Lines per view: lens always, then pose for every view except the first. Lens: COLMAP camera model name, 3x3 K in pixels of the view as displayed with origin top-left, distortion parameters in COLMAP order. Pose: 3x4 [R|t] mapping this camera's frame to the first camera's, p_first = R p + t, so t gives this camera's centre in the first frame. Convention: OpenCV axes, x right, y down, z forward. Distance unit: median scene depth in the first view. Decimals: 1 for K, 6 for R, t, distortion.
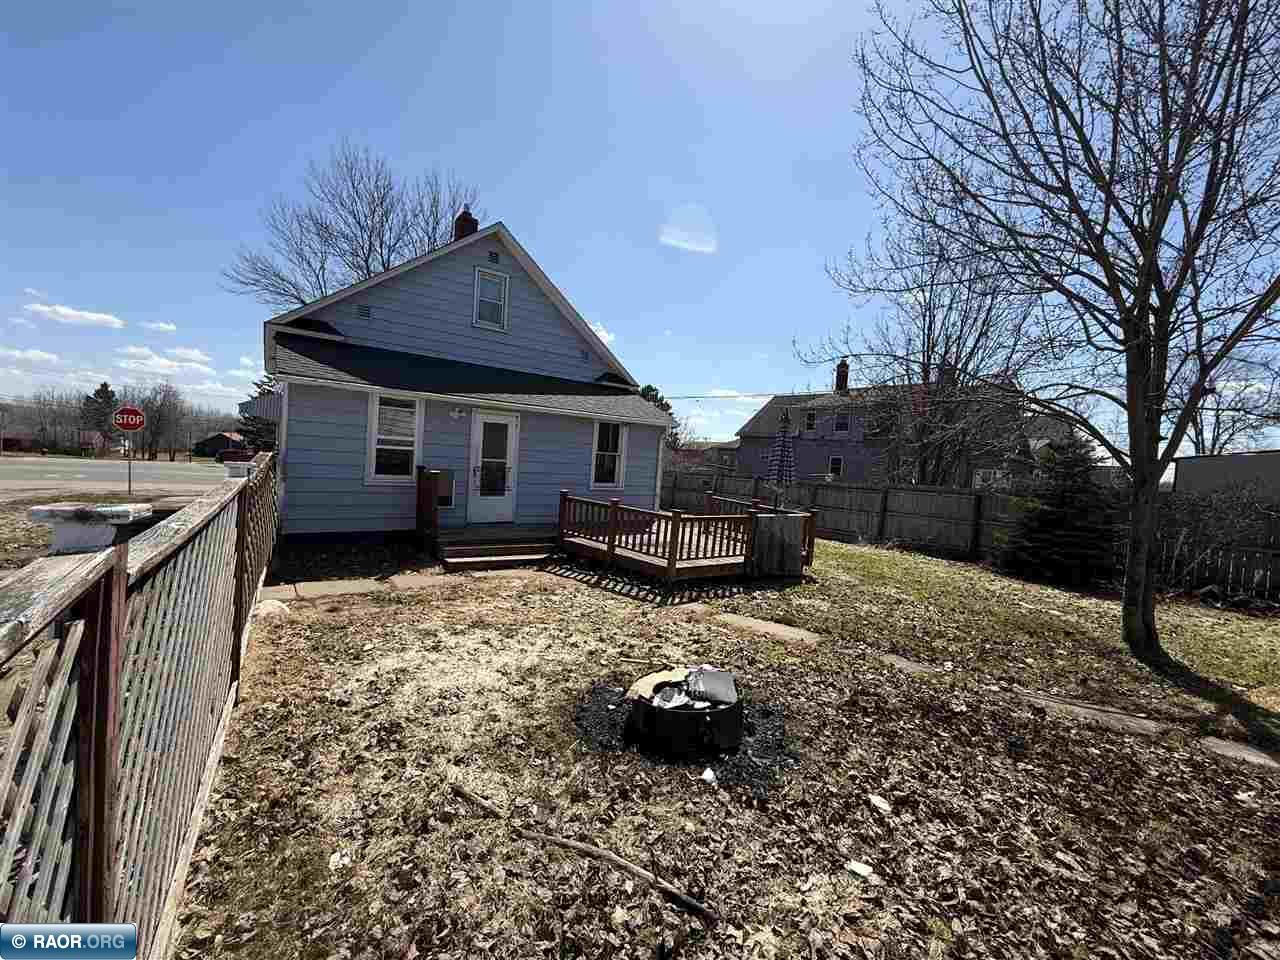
lens RADIAL K [[515.5, 0, 641.8], [0, 515.5, 476.5], [0, 0, 1]] dist [0.002992, -0.000071]
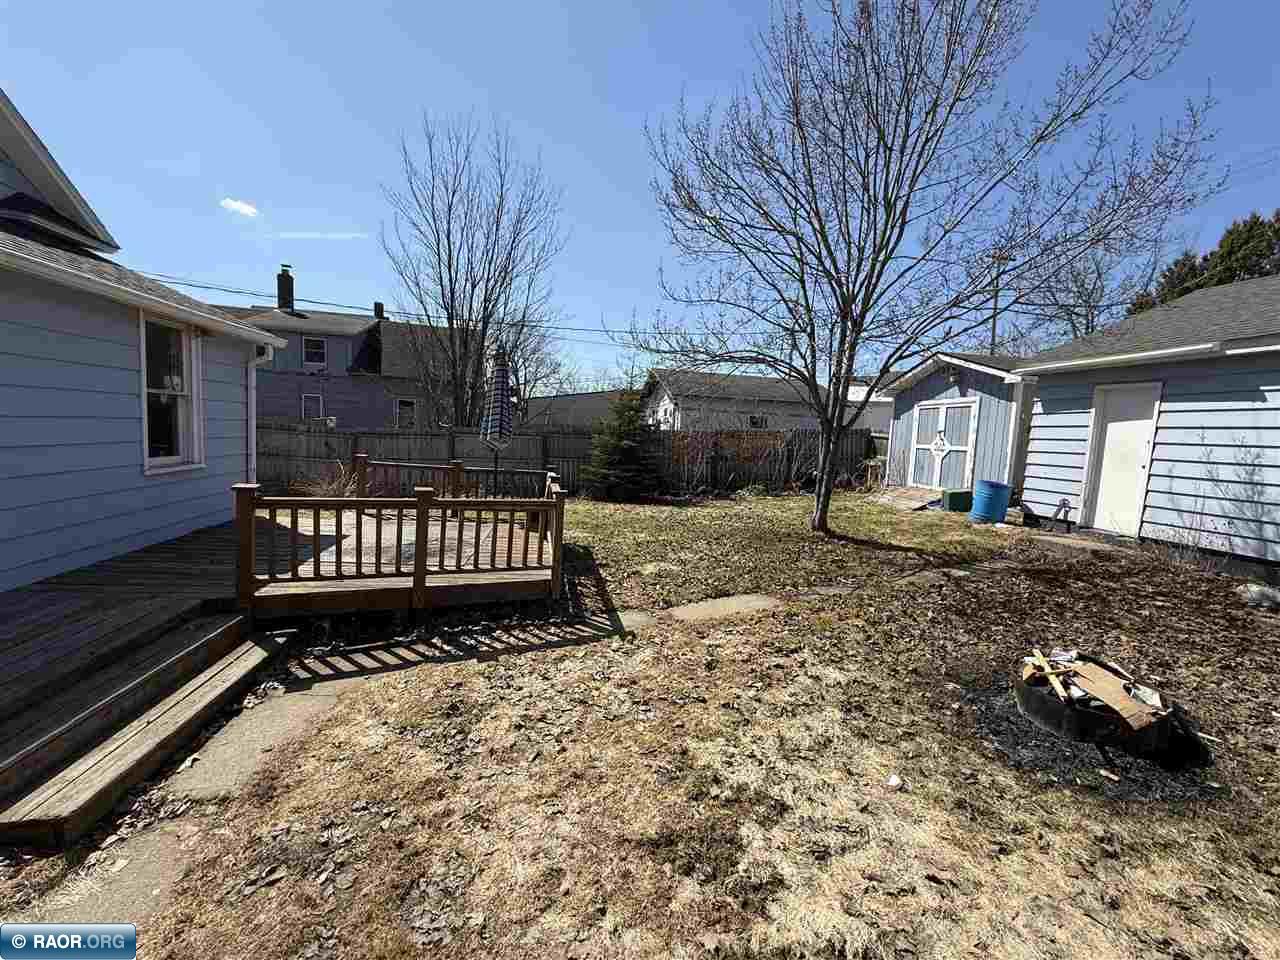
lens RADIAL K [[515.5, 0, 642.7], [0, 515.5, 476.6], [0, 0, 1]] dist [0.002992, -0.000071]
pose [[0.411245, -0.127628, 0.902546, -0.516411], [0.017010, 0.991051, 0.132393, -0.038909], [-0.911366, -0.039094, 0.409735, 0.700524]]
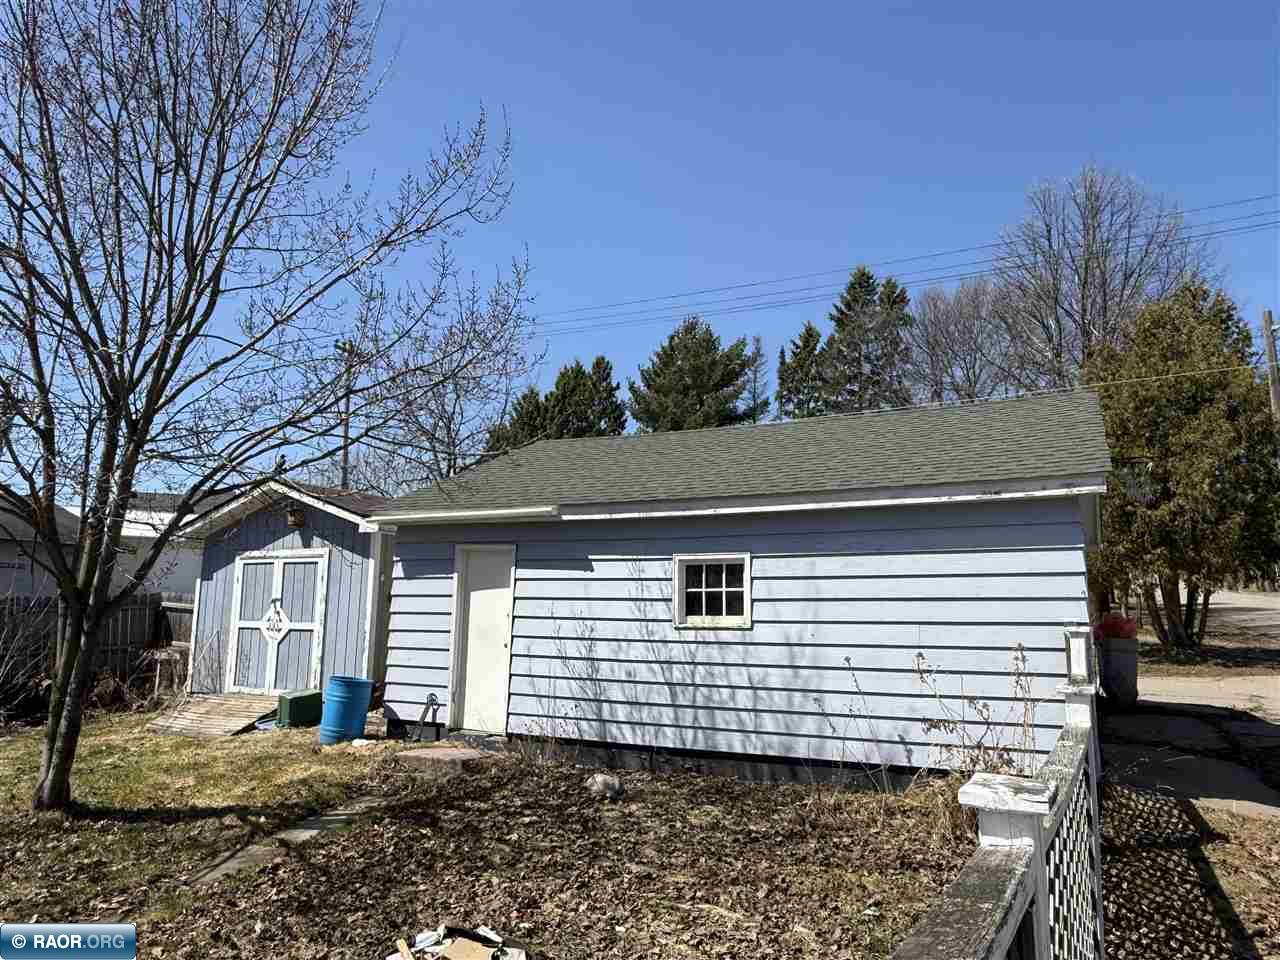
lens RADIAL K [[857.5, 0, 648.9], [0, 857.5, 480.3], [0, 0, 1]] dist [-0.004852, 0.005151]
pose [[-0.482980, 0.066378, 0.873112, -0.533802], [-0.008940, 0.996697, -0.080719, -0.057566], [-0.875586, -0.046791, -0.480791, 0.699511]]
